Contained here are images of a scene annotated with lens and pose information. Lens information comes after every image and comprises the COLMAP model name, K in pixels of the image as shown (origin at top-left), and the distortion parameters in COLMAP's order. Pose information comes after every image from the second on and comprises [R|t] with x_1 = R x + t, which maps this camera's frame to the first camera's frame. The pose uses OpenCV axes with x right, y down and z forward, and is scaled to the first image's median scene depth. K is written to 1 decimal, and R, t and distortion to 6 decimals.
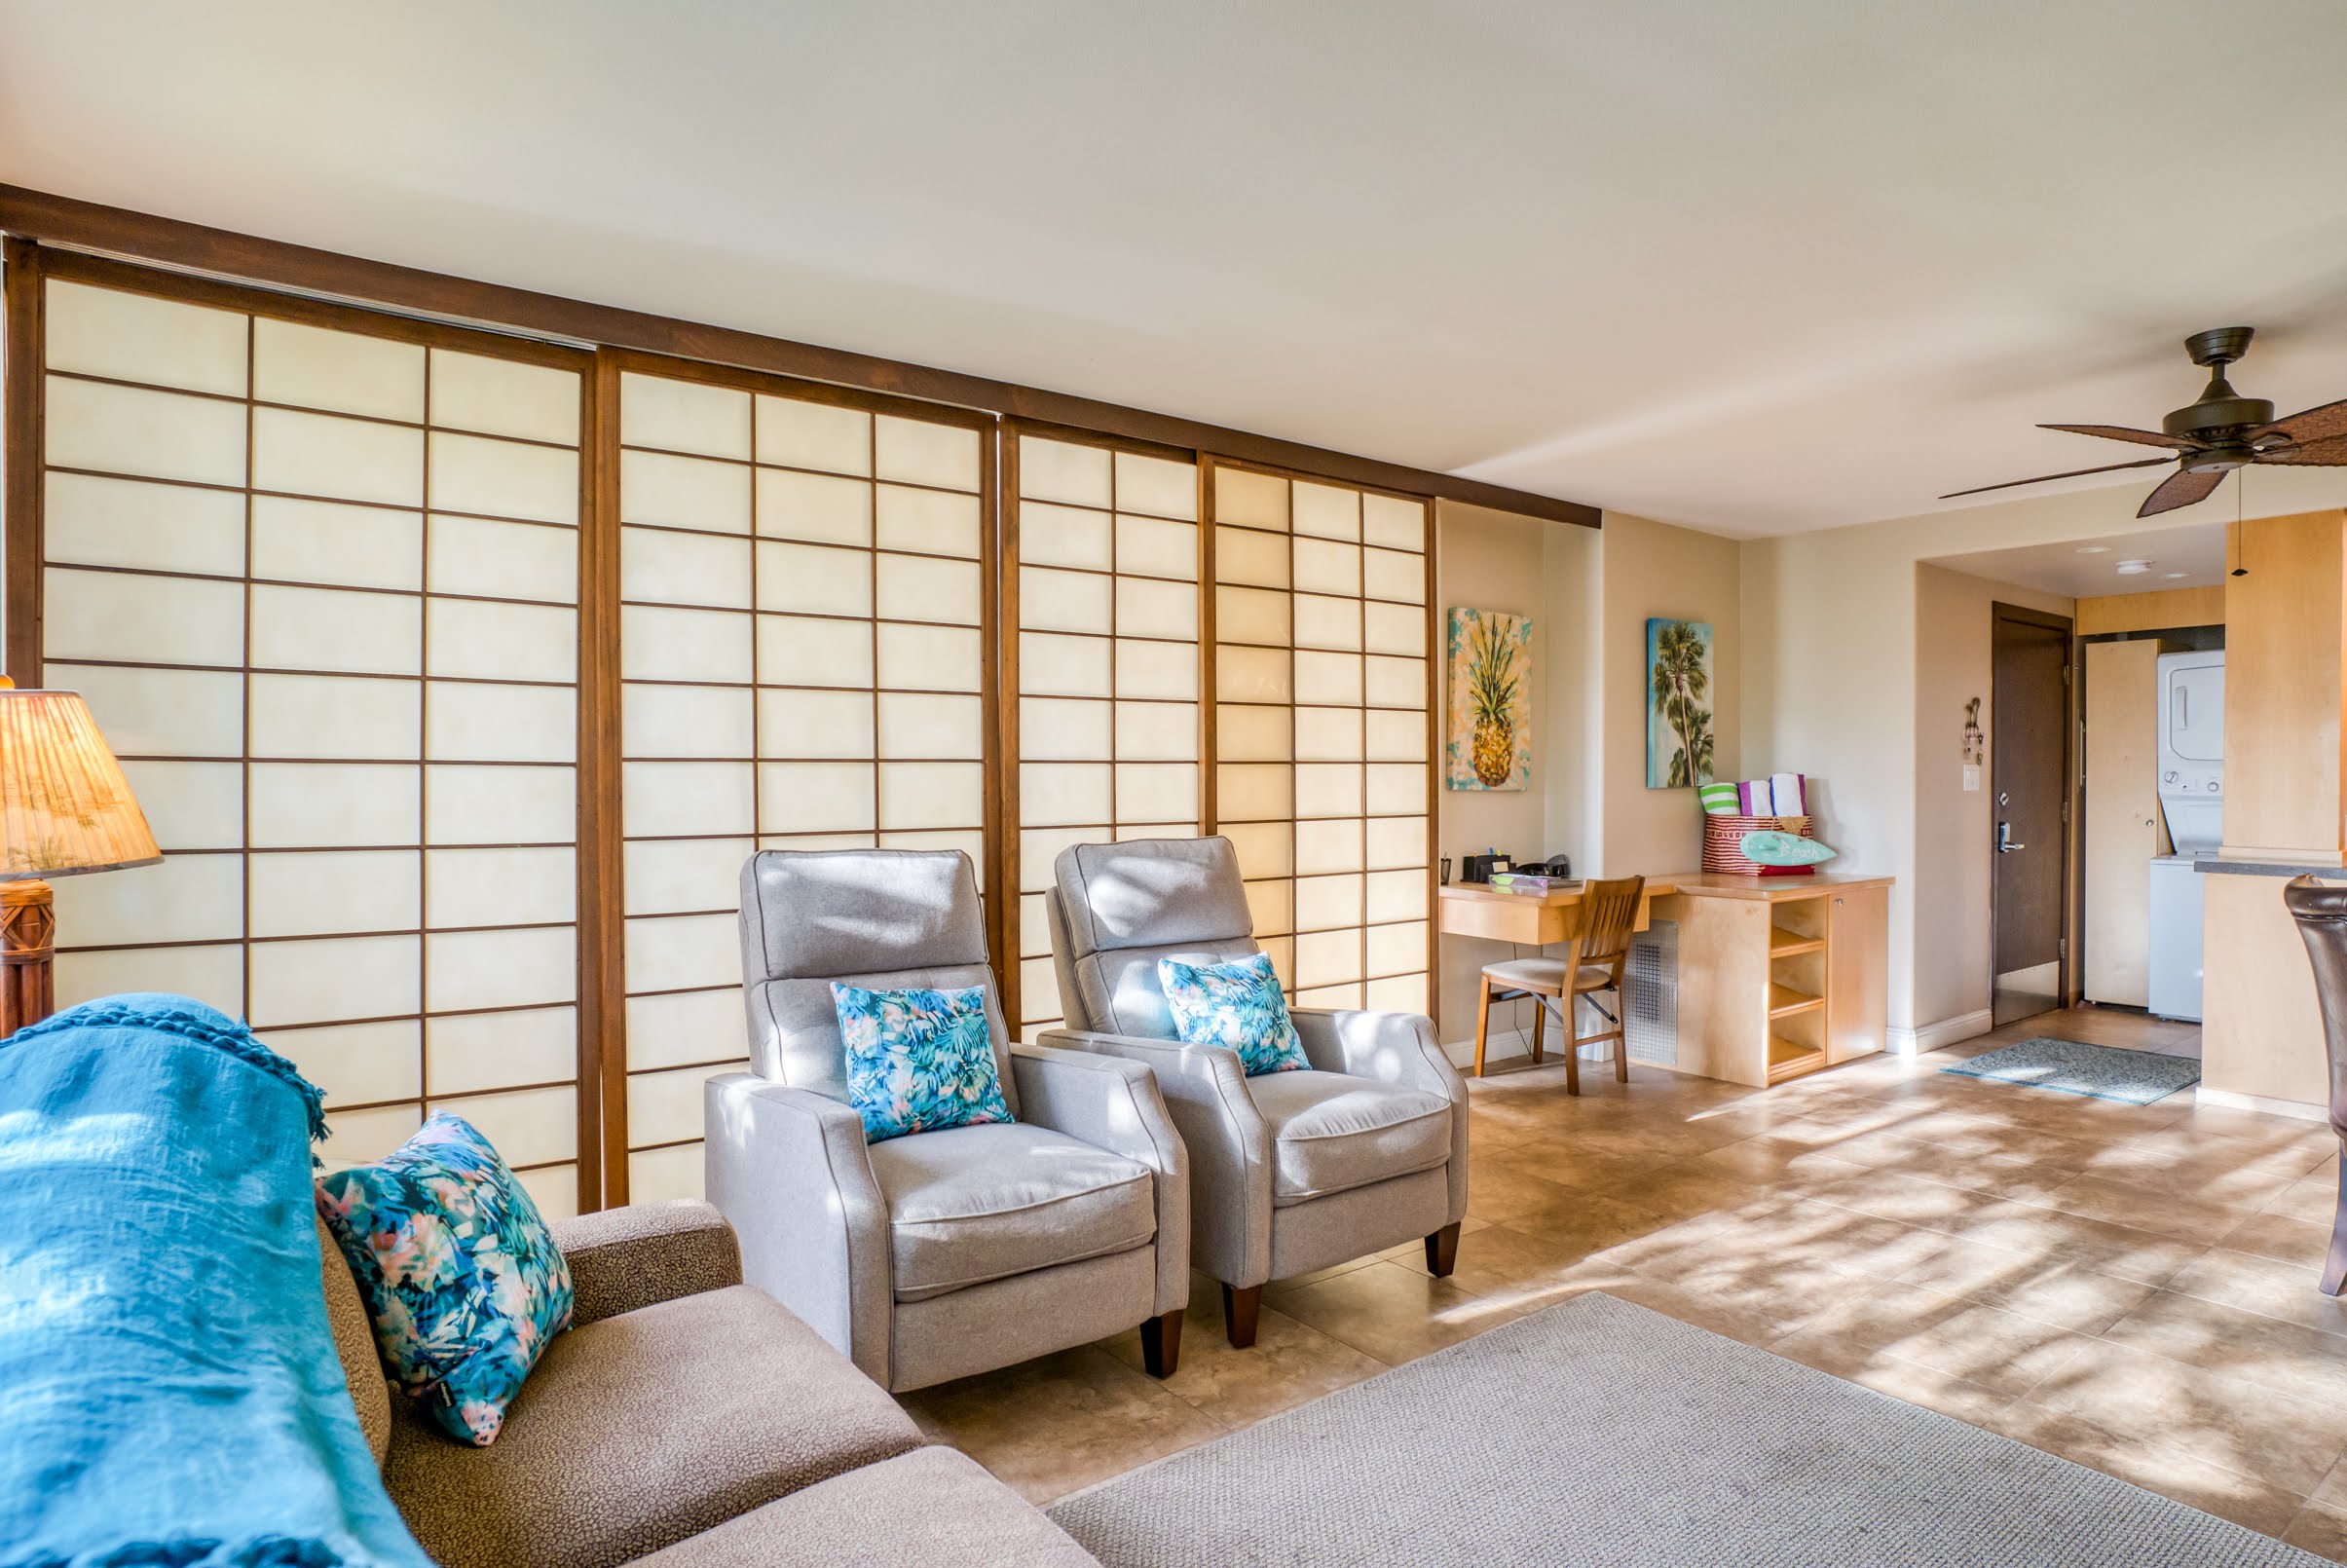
lens RADIAL K [[1308.9, 0, 1196.7], [0, 1308.9, 793.7], [0, 0, 1]] dist [-0.036943, 0.001453]
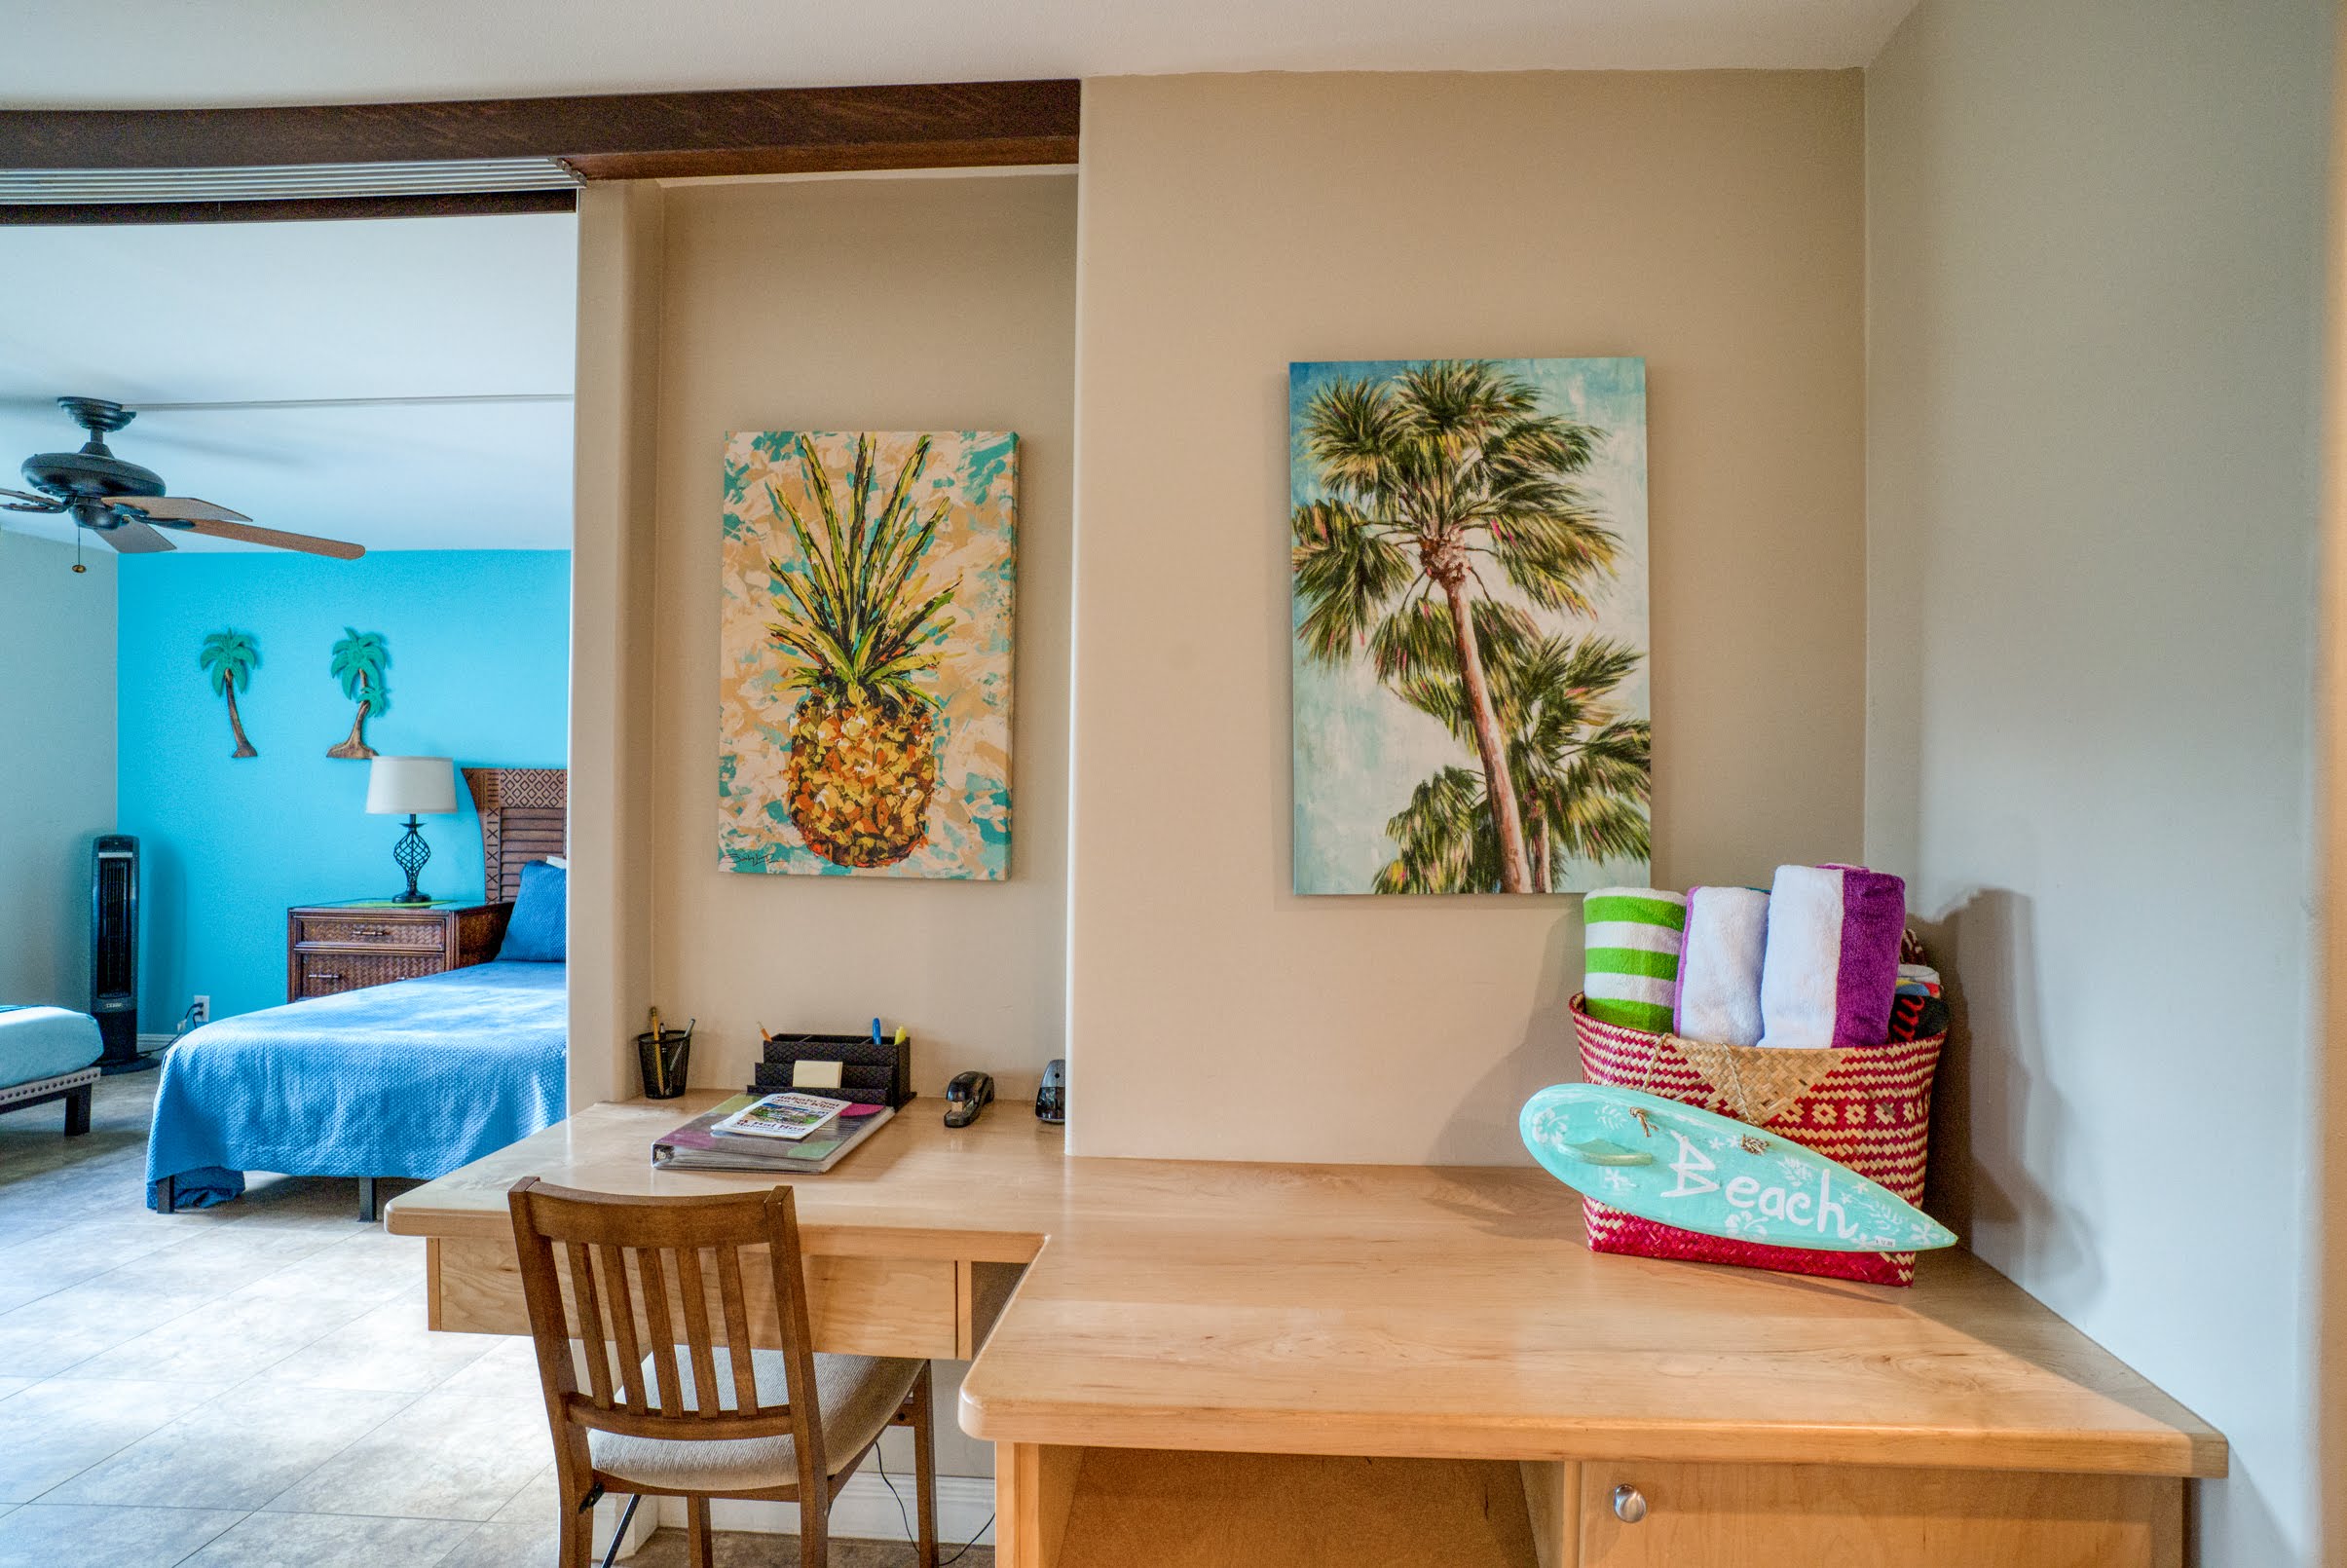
lens RADIAL K [[1308.9, 0, 1196.7], [0, 1308.9, 793.7], [0, 0, 1]] dist [-0.036943, 0.001453]
pose [[0.734828, 0.014555, -0.678097, 0.545102], [-0.016323, 0.999860, 0.003773, -0.029612], [0.678057, 0.008296, 0.734962, 0.737709]]
